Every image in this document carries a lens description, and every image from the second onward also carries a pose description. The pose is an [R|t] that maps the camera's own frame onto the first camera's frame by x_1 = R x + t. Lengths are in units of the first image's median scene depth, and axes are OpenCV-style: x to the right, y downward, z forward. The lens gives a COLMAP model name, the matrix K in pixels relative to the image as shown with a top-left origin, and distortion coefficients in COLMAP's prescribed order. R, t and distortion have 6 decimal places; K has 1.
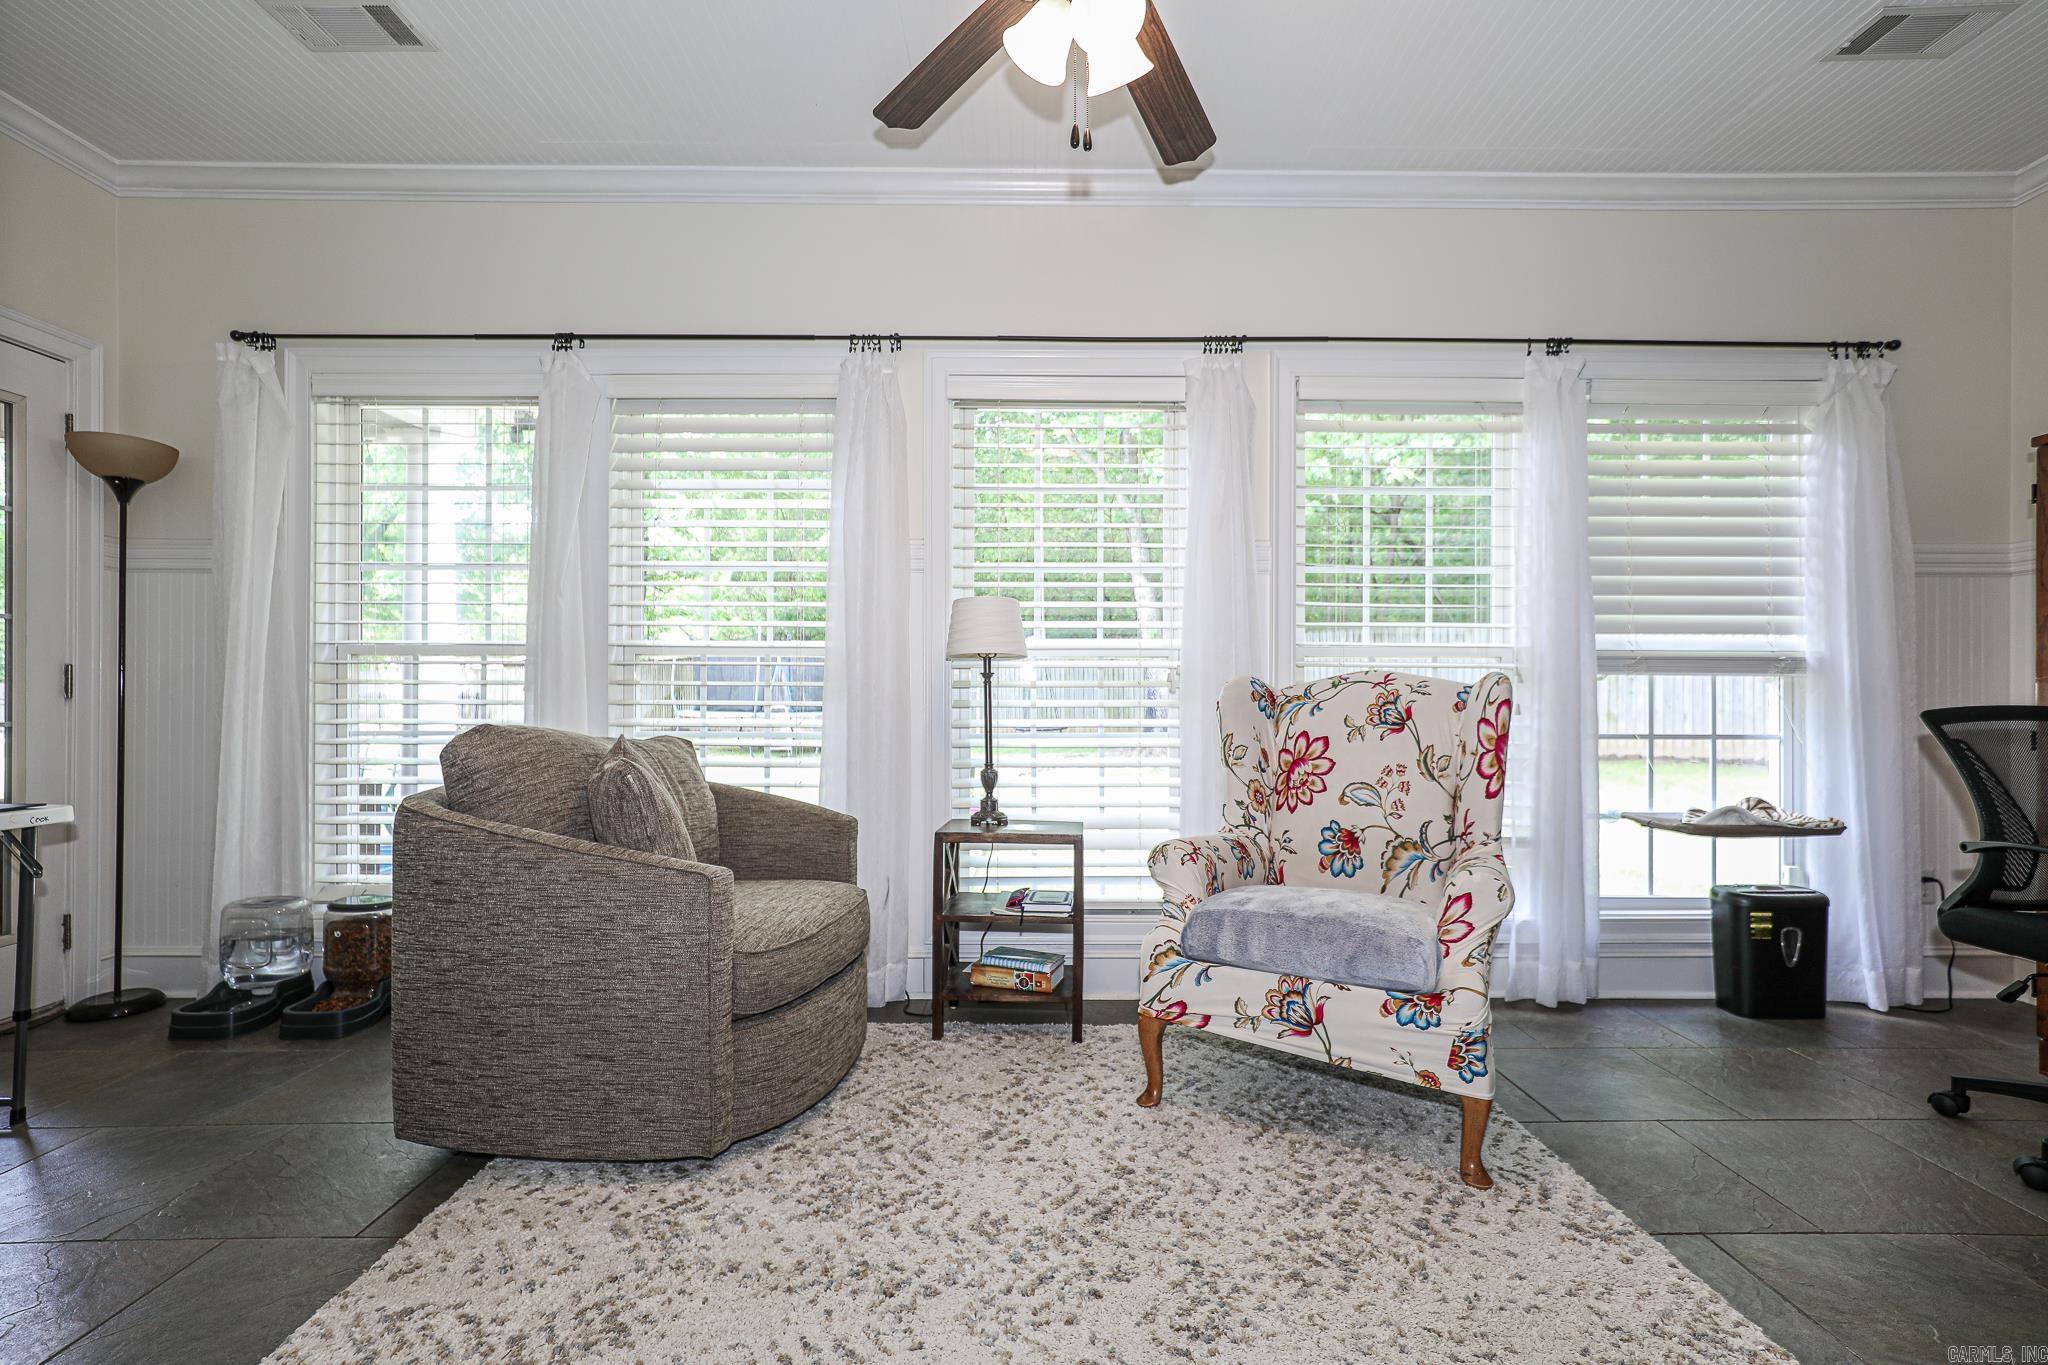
lens RADIAL K [[931.0, 0, 1030.2], [0, 931.0, 685.3], [0, 0, 1]] dist [-0.021512, 0.002005]
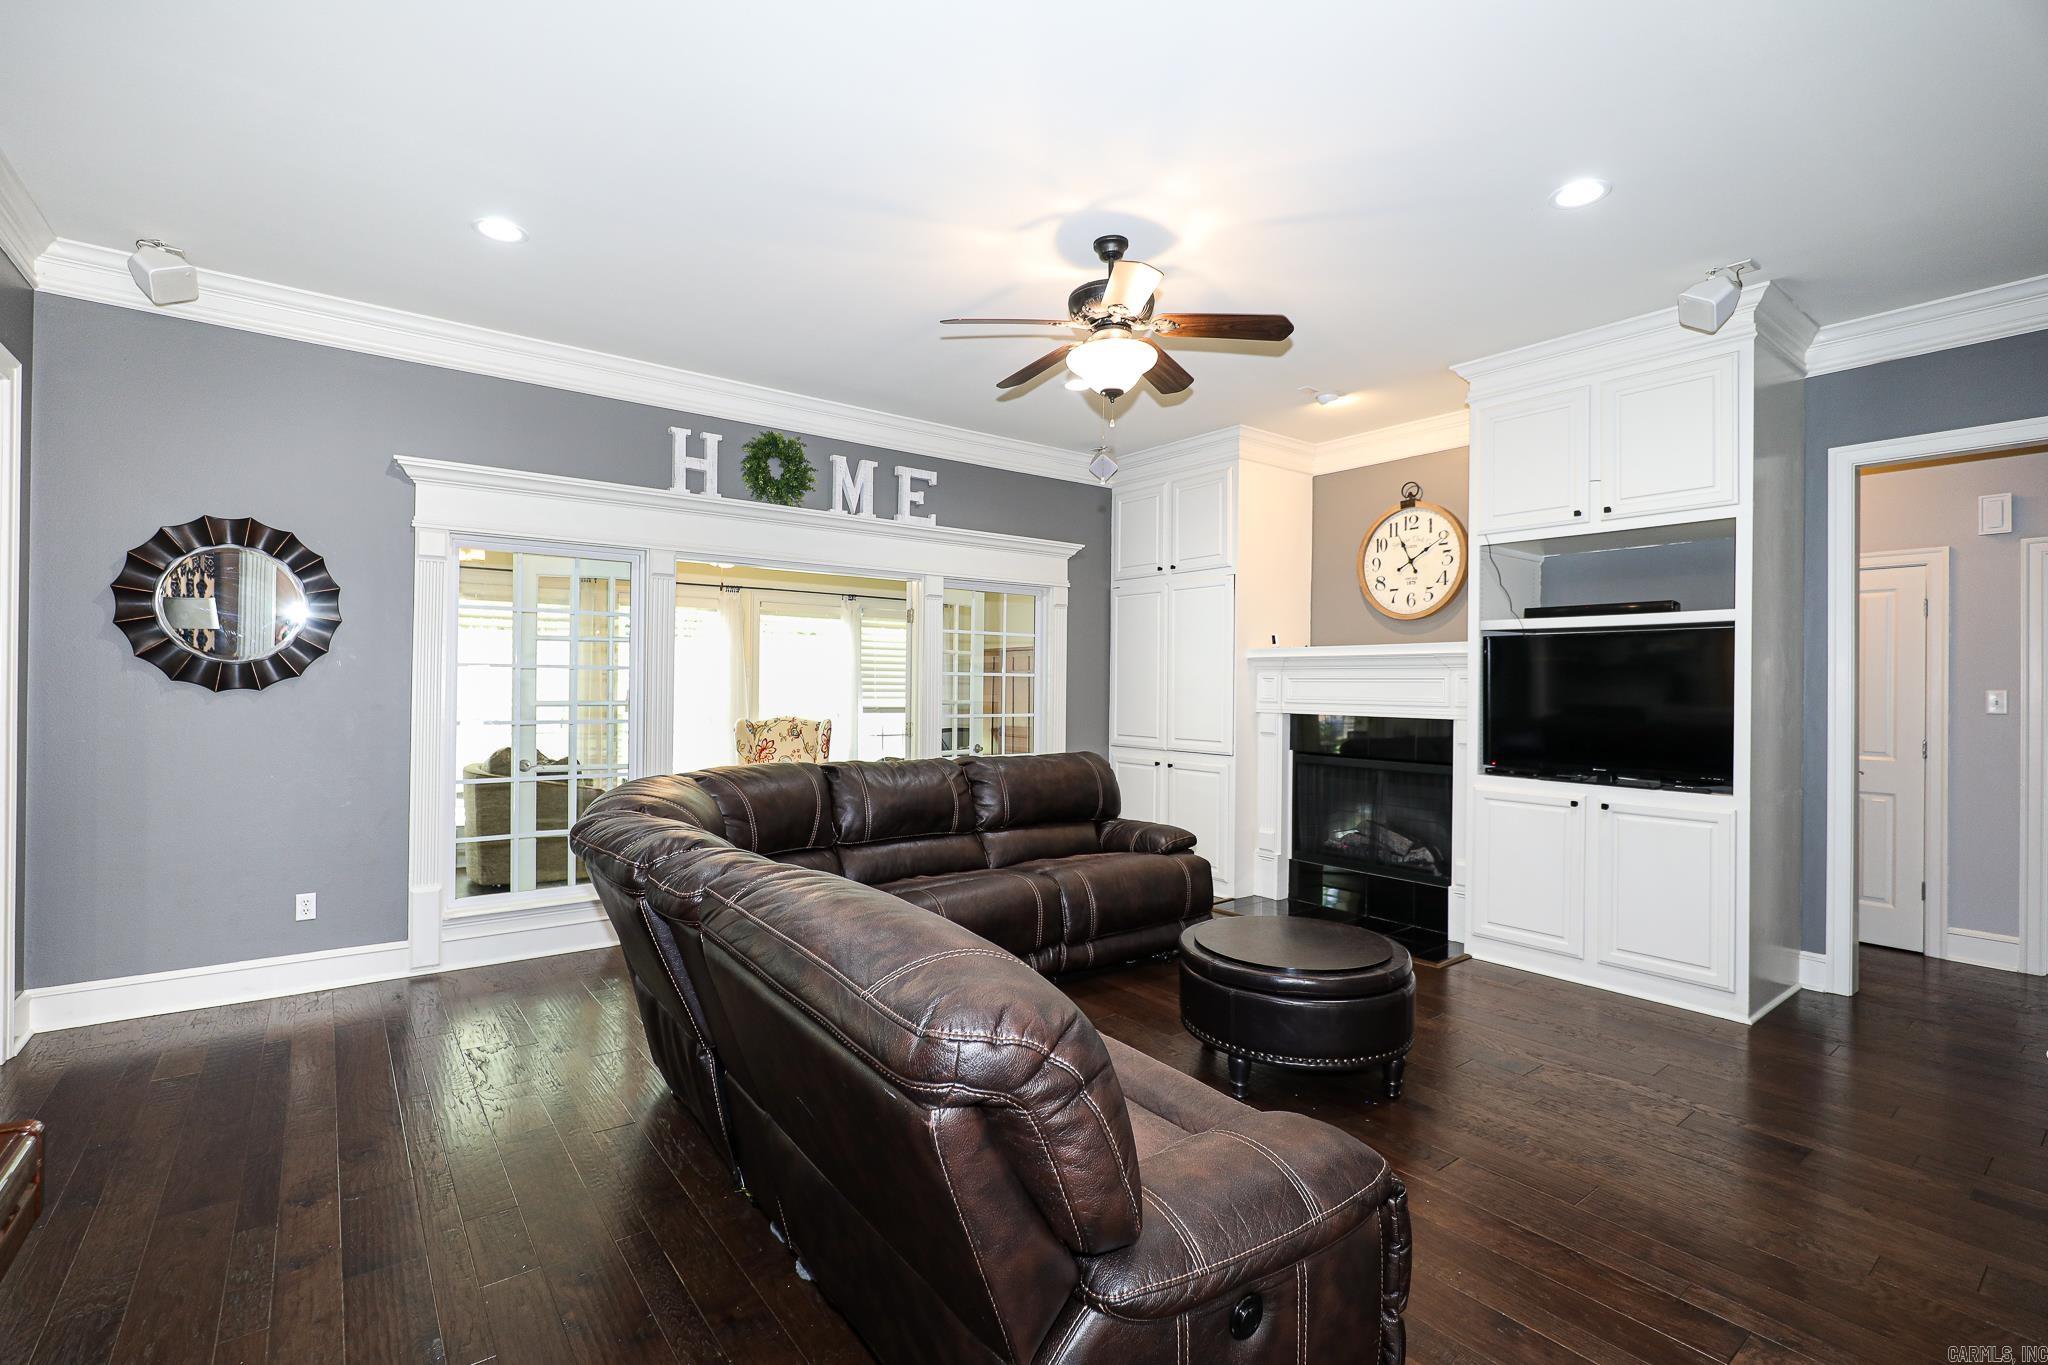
lens RADIAL K [[931.0, 0, 1029.7], [0, 931.0, 688.8], [0, 0, 1]] dist [-0.021512, 0.002005]
pose [[0.796092, 0.003895, 0.605163, -0.776012], [-0.015260, 0.999791, 0.013639, -0.152286], [-0.604983, -0.020093, 0.795985, -1.734632]]
